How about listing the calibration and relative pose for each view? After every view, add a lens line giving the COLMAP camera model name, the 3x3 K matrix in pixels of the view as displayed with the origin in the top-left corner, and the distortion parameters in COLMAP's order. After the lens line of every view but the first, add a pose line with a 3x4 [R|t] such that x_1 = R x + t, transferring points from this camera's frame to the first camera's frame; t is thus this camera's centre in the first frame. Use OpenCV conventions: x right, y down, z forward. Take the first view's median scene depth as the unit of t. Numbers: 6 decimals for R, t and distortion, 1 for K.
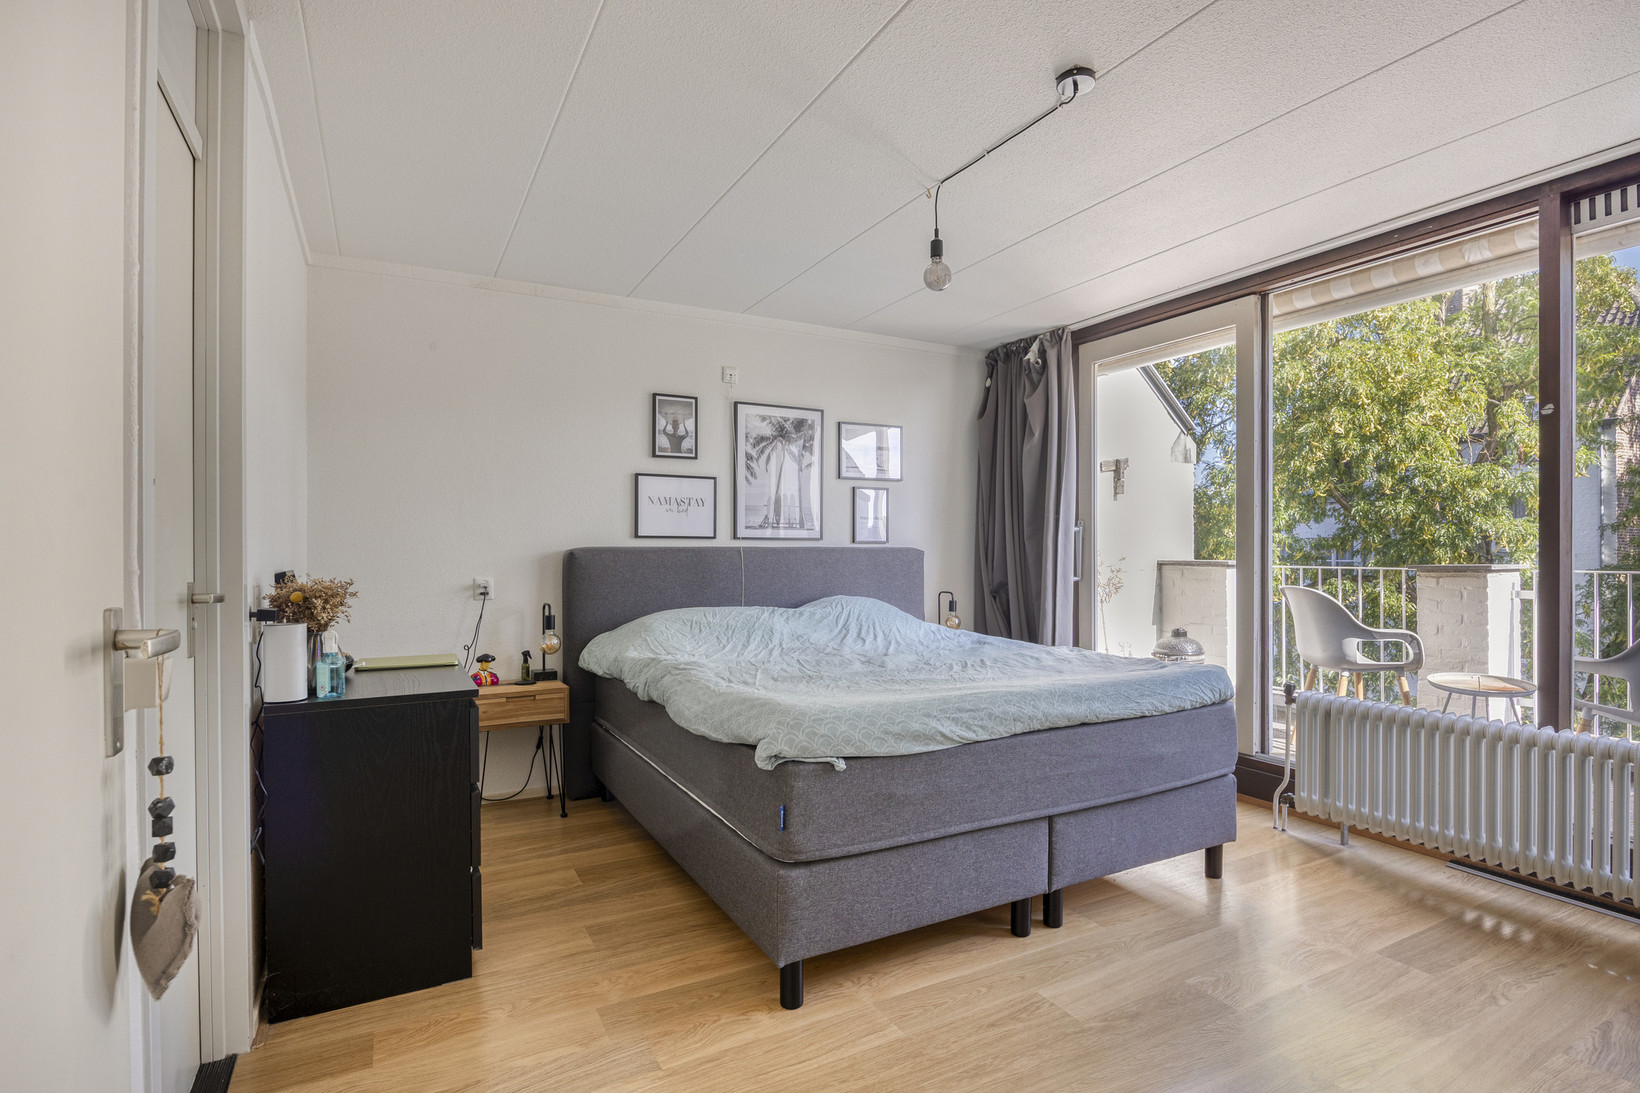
lens RADIAL K [[787.2, 0, 819.5], [0, 787.2, 554.7], [0, 0, 1]] dist [-0.018178, -0.000041]
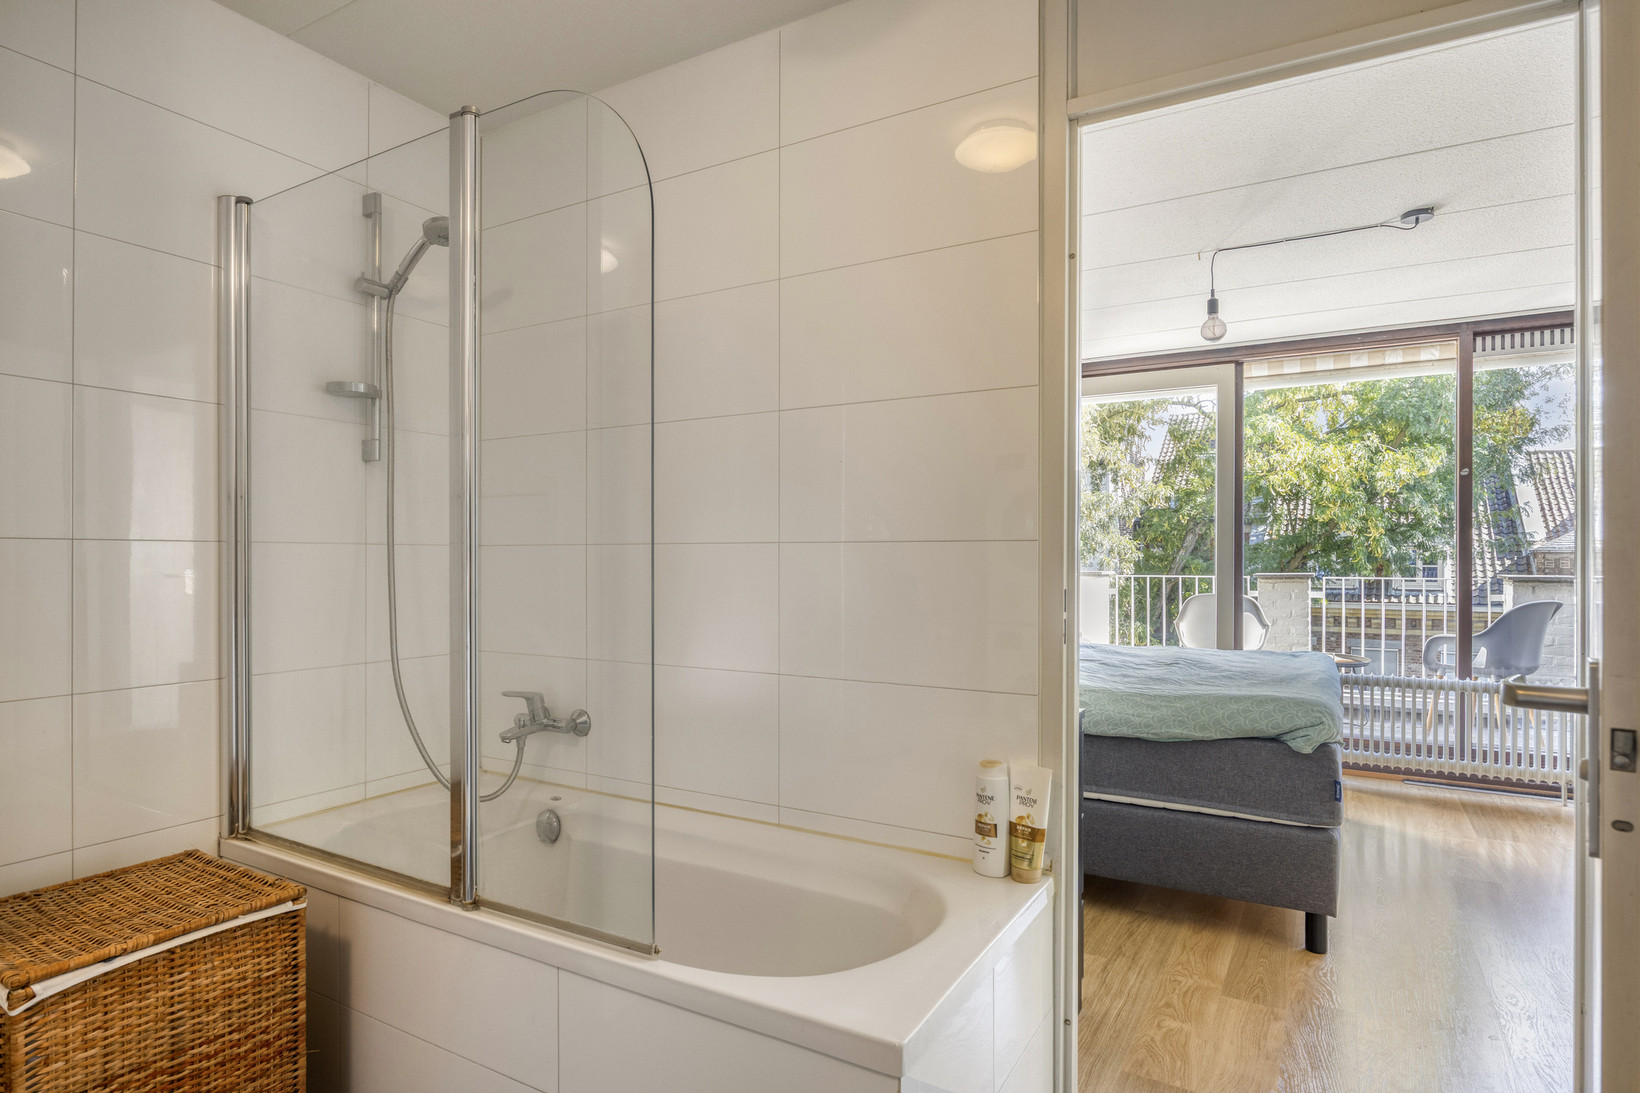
lens RADIAL K [[878.2, 0, 818.9], [0, 878.2, 551.9], [0, 0, 1]] dist [0.000792, -0.000121]
pose [[0.849597, 0.008618, 0.527361, -1.038550], [-0.002353, 0.999918, -0.012551, -0.005891], [-0.527426, 0.009422, 0.849548, 0.199708]]
